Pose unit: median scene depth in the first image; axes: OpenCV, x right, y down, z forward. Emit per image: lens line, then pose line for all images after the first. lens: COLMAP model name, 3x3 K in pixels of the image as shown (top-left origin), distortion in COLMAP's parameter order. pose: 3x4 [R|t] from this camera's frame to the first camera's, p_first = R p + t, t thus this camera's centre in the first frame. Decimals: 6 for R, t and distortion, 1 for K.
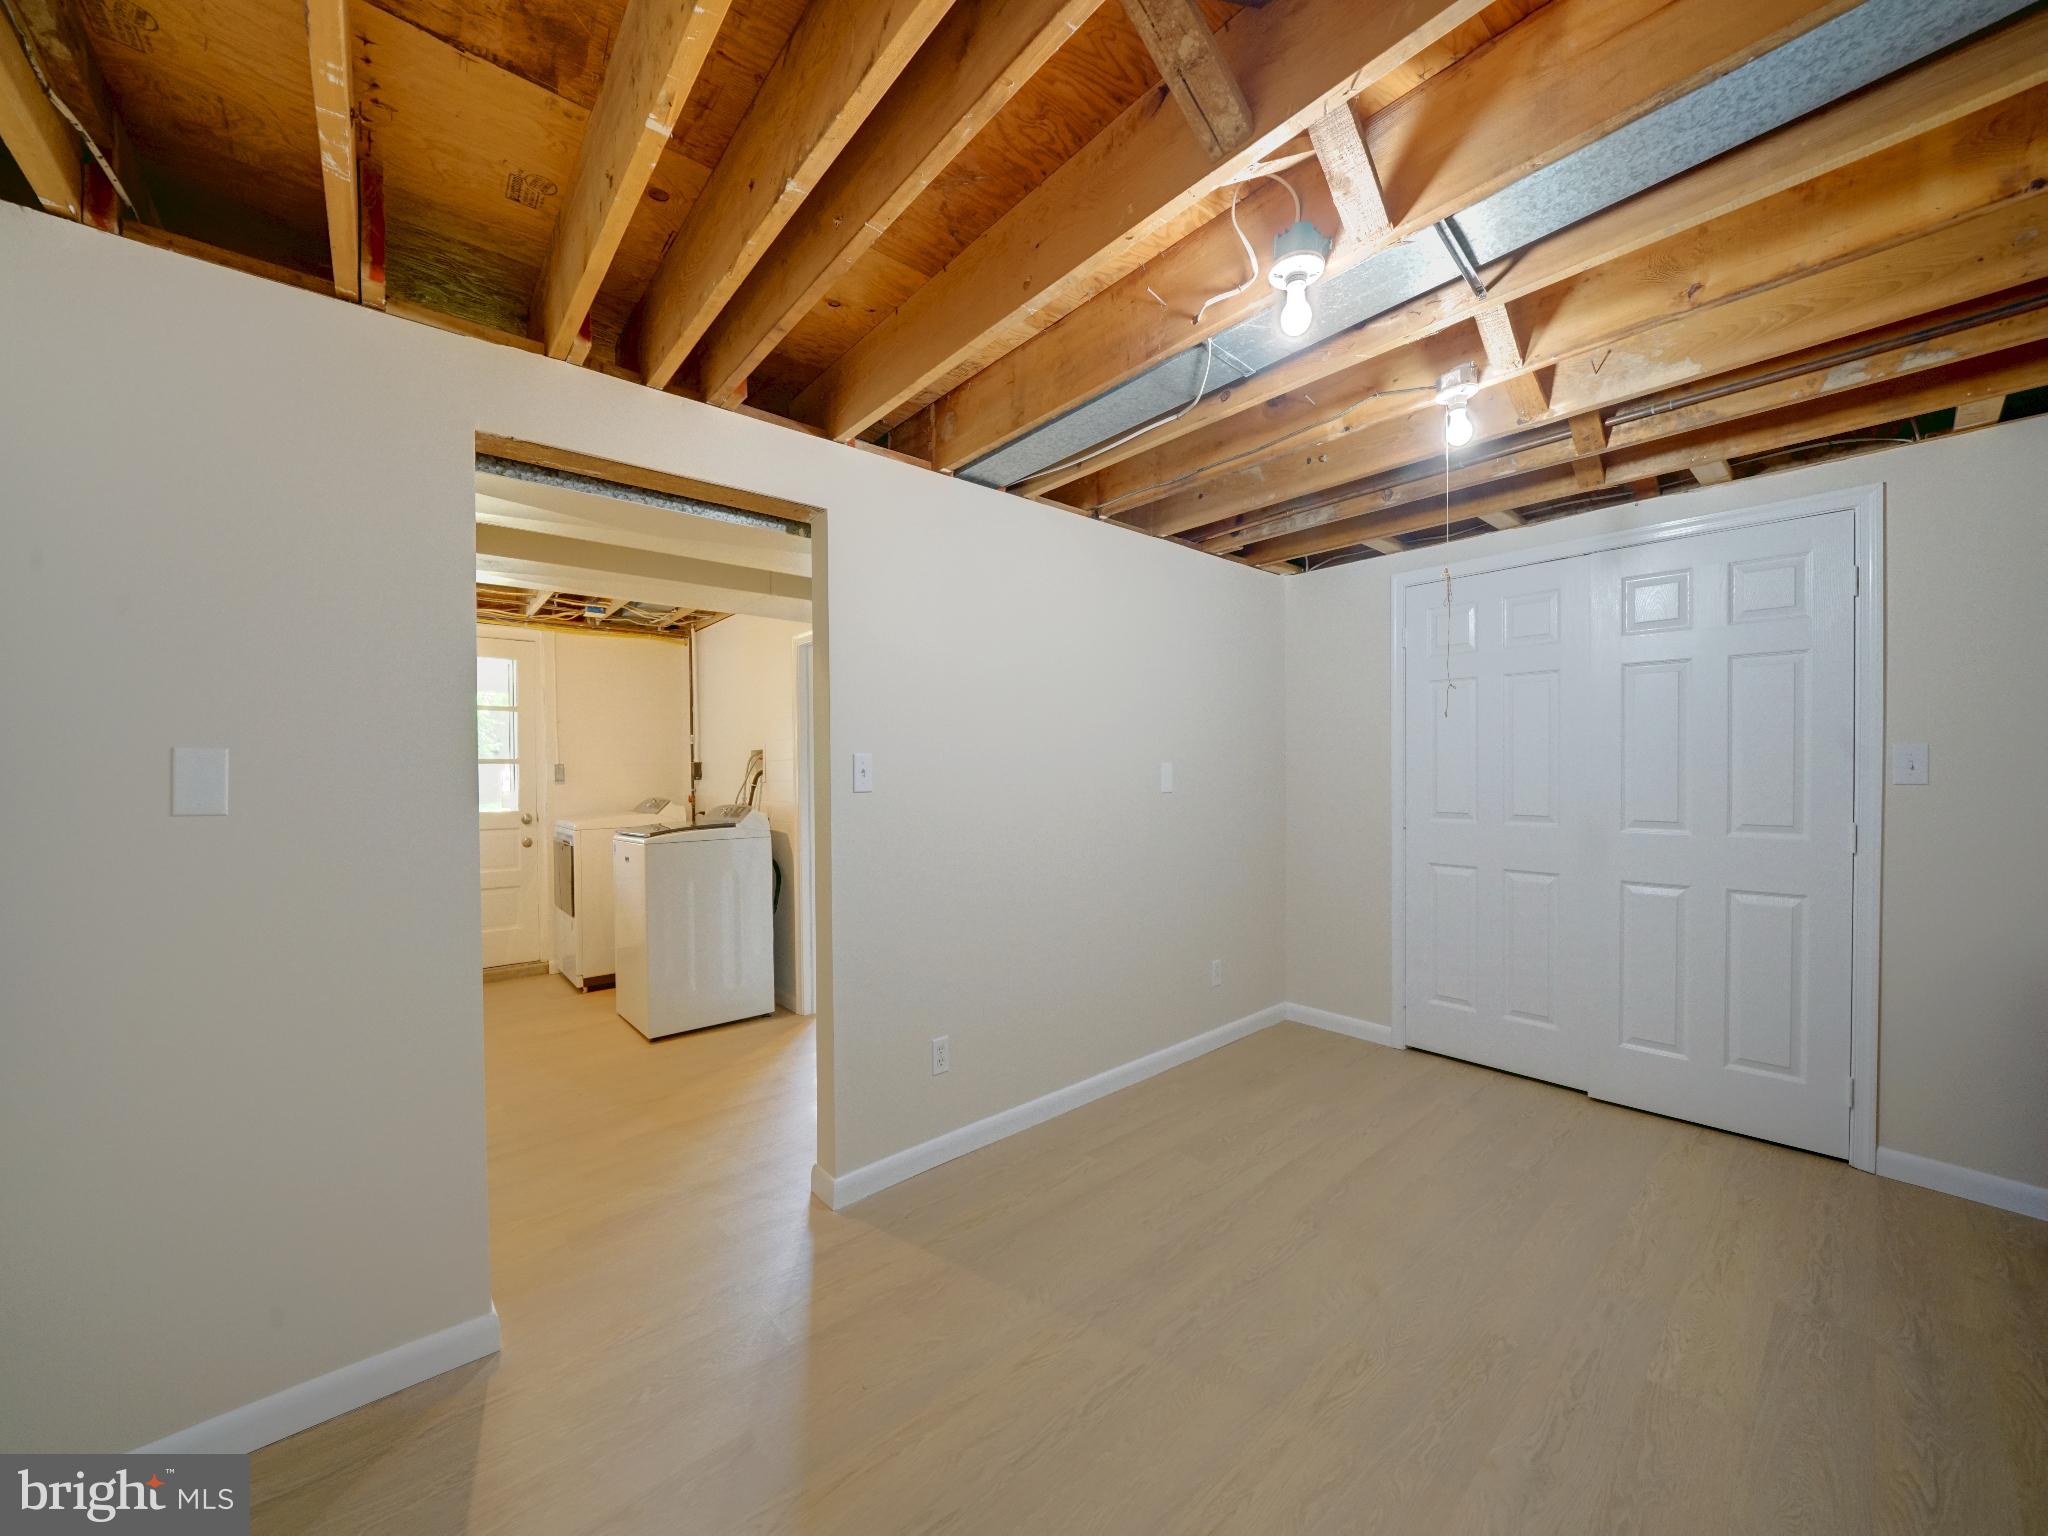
lens RADIAL K [[775.7, 0, 1017.4], [0, 775.7, 770.5], [0, 0, 1]] dist [-0.006986, 0.000754]
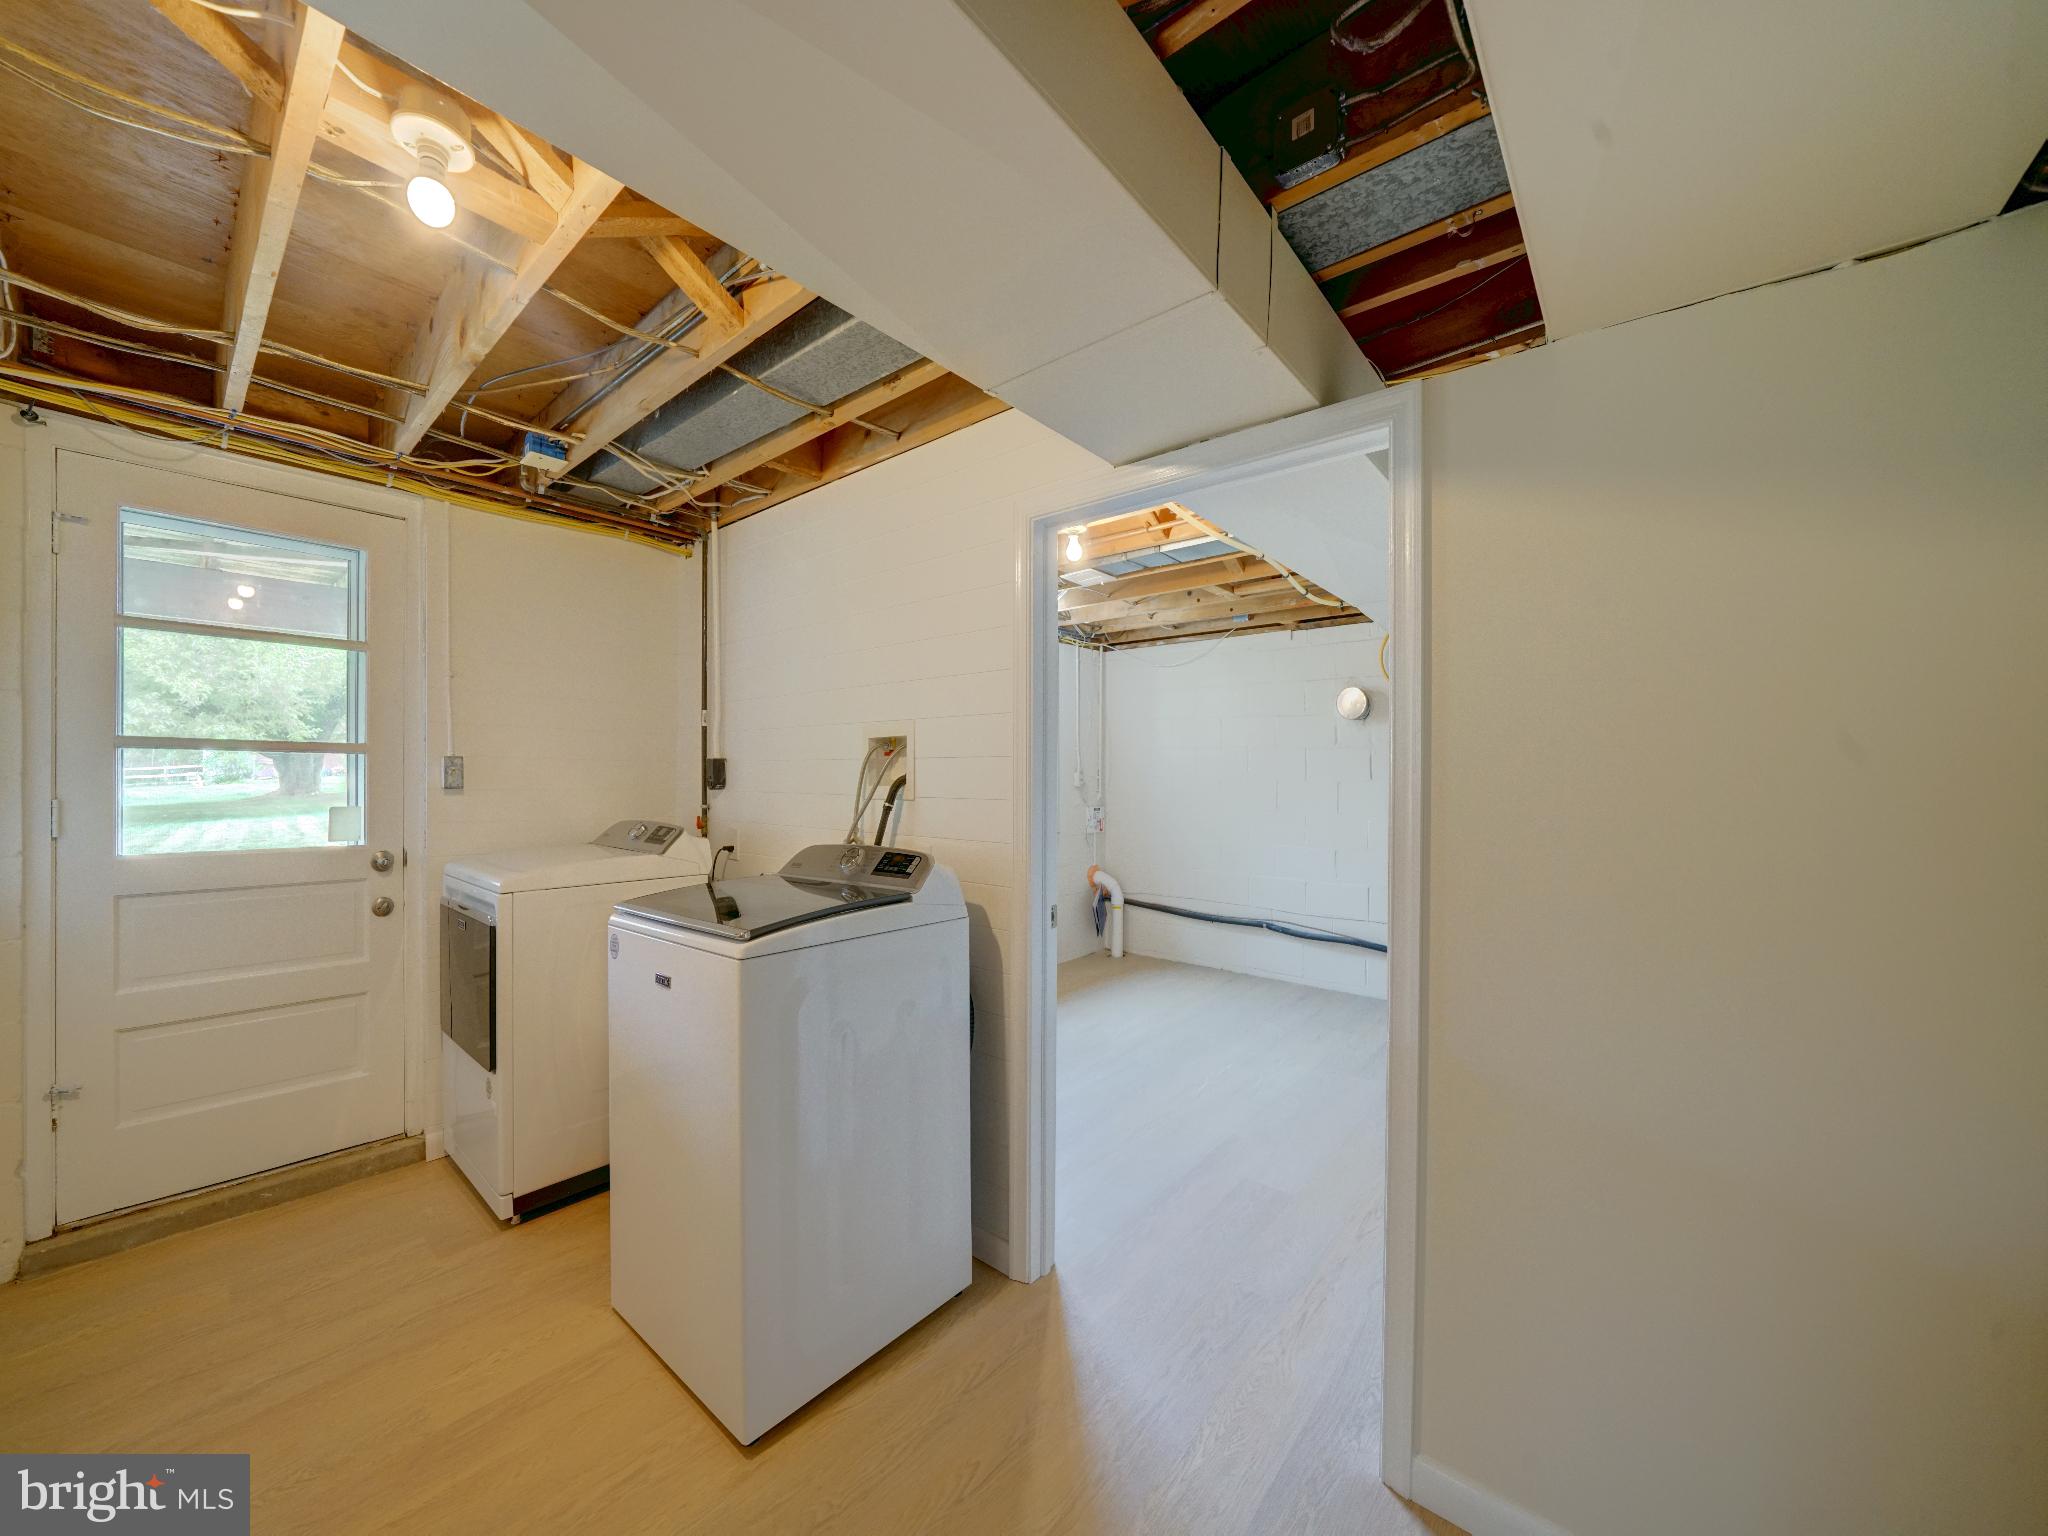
lens RADIAL K [[775.7, 0, 1031.7], [0, 775.7, 778.2], [0, 0, 1]] dist [-0.006986, 0.000754]
pose [[0.987057, 0.019101, 0.159230, -0.294805], [-0.019387, 0.999812, 0.000241, -0.000889], [-0.159195, -0.003325, 0.987241, 0.430316]]
